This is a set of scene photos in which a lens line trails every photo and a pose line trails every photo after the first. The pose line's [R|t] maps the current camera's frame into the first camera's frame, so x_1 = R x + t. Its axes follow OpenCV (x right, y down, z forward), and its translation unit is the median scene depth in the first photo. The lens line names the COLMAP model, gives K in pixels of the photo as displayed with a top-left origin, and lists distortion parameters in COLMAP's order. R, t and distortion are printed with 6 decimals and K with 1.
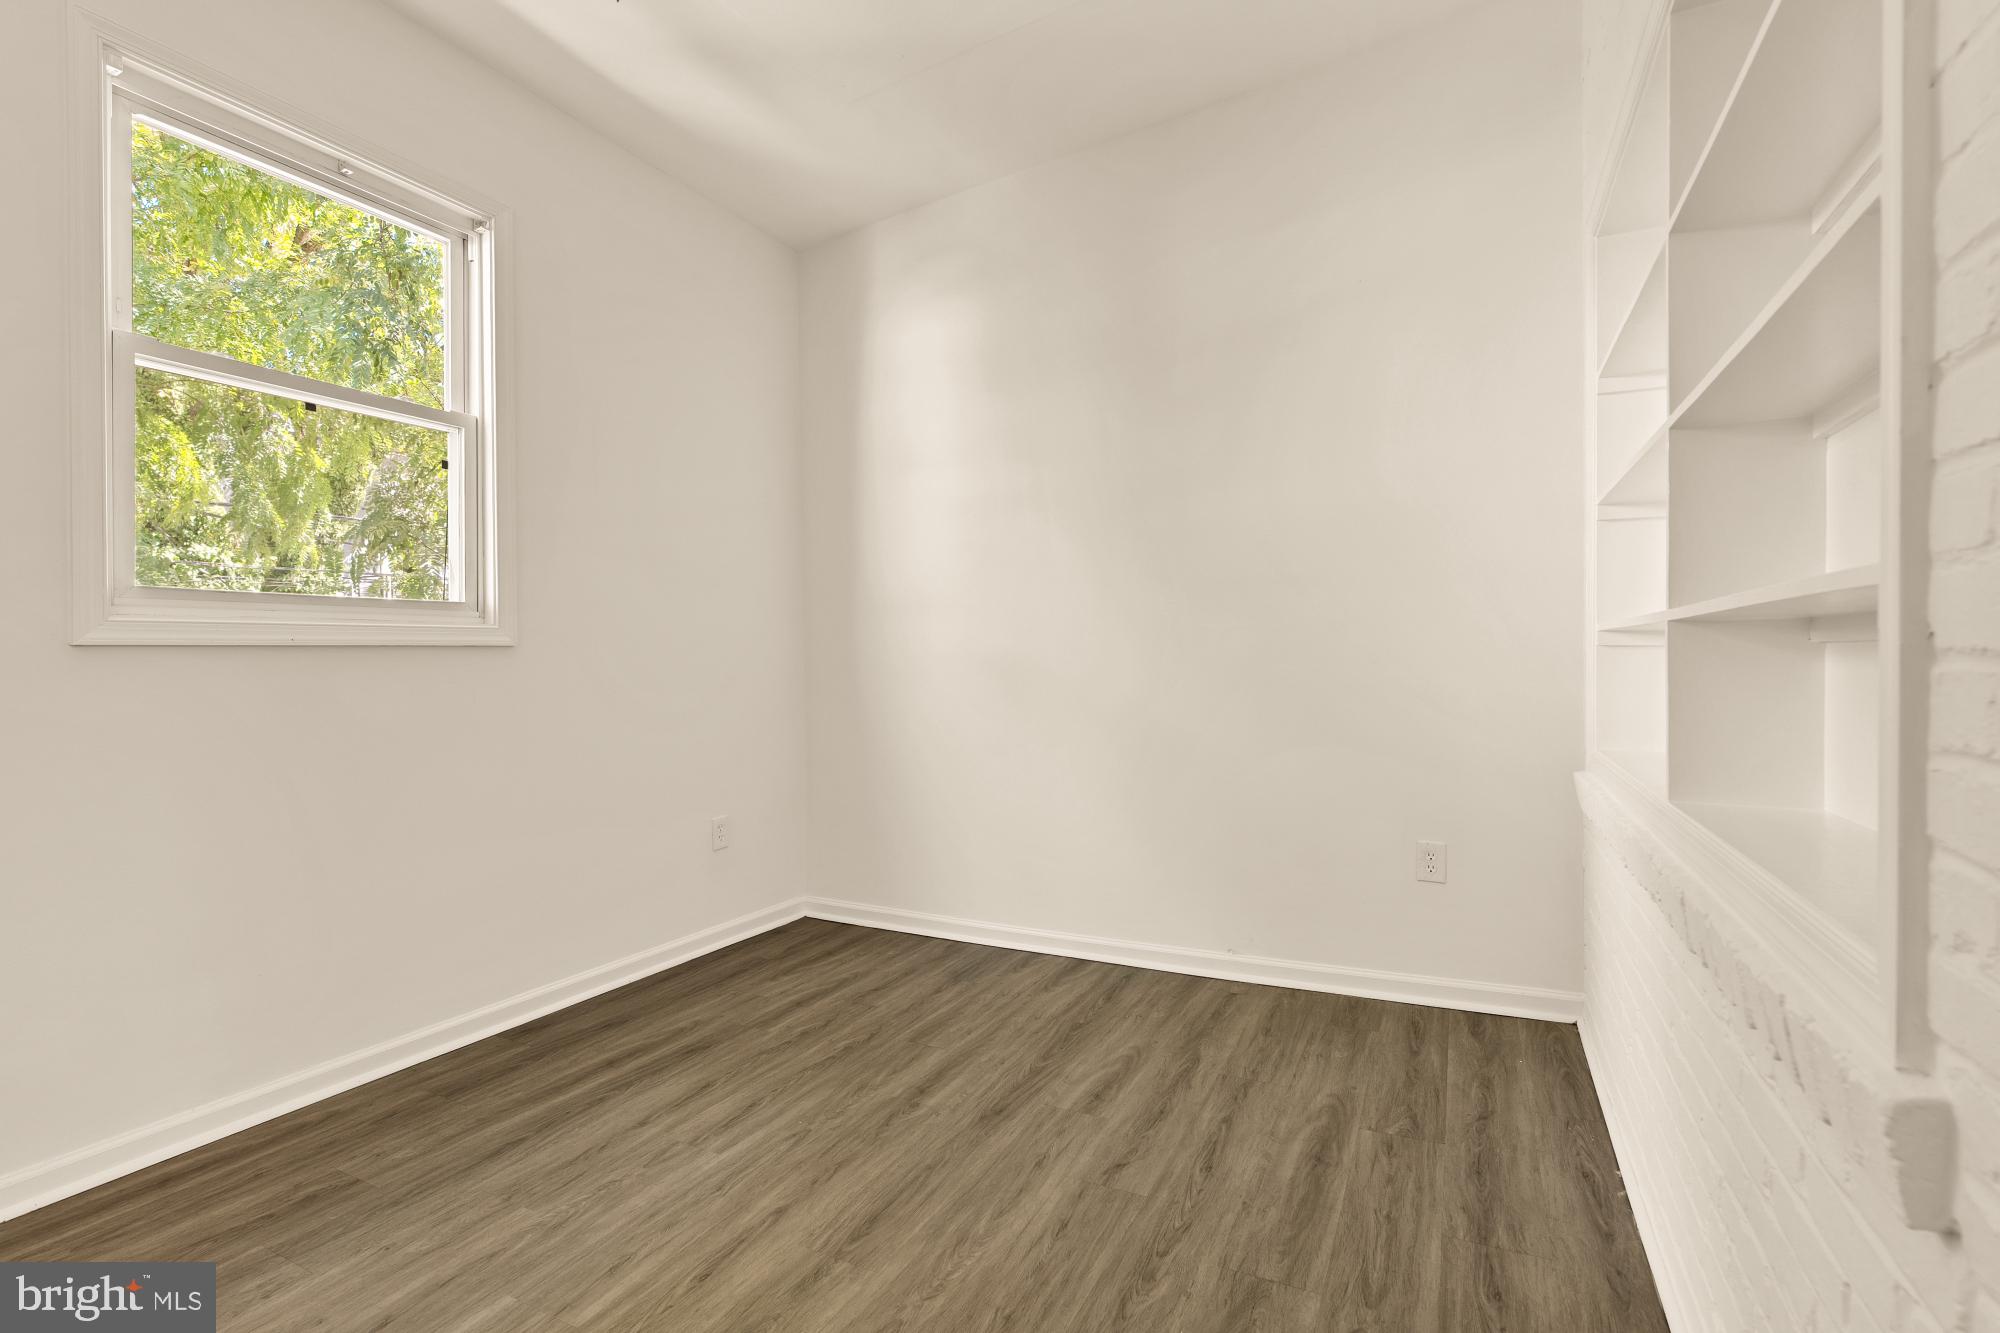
lens RADIAL K [[902.4, 0, 999.4], [0, 902.4, 663.4], [0, 0, 1]] dist [-0.009161, 0.000163]
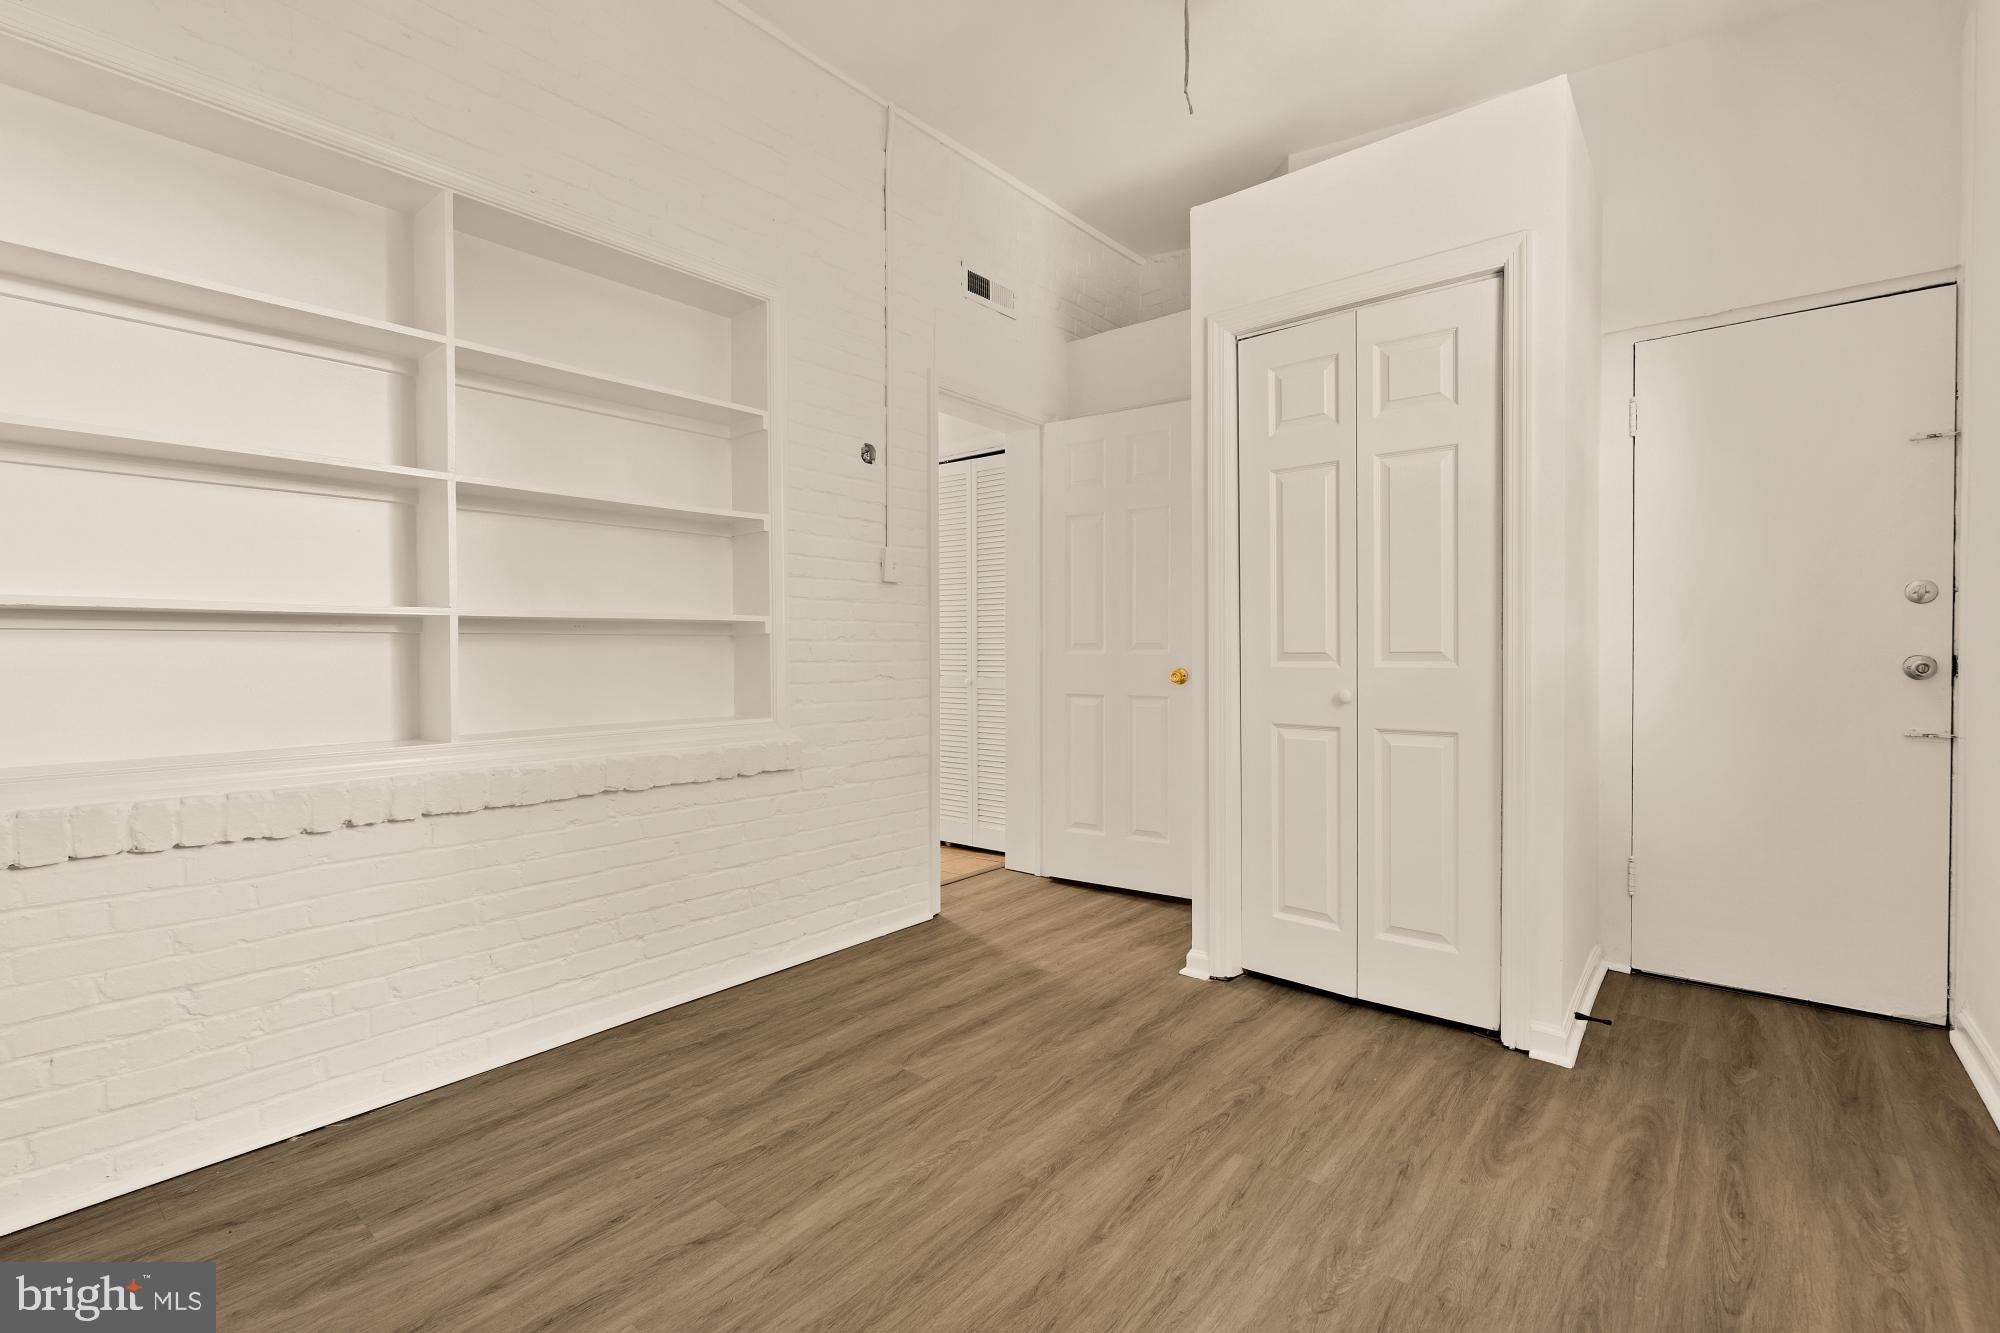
lens RADIAL K [[902.4, 0, 1000.3], [0, 902.4, 664.9], [0, 0, 1]] dist [-0.009161, 0.000163]
pose [[-0.974988, 0.011380, 0.221964, -0.363268], [0.016518, 0.999637, 0.021305, 0.010528], [-0.221641, 0.024438, -0.974822, 1.923948]]
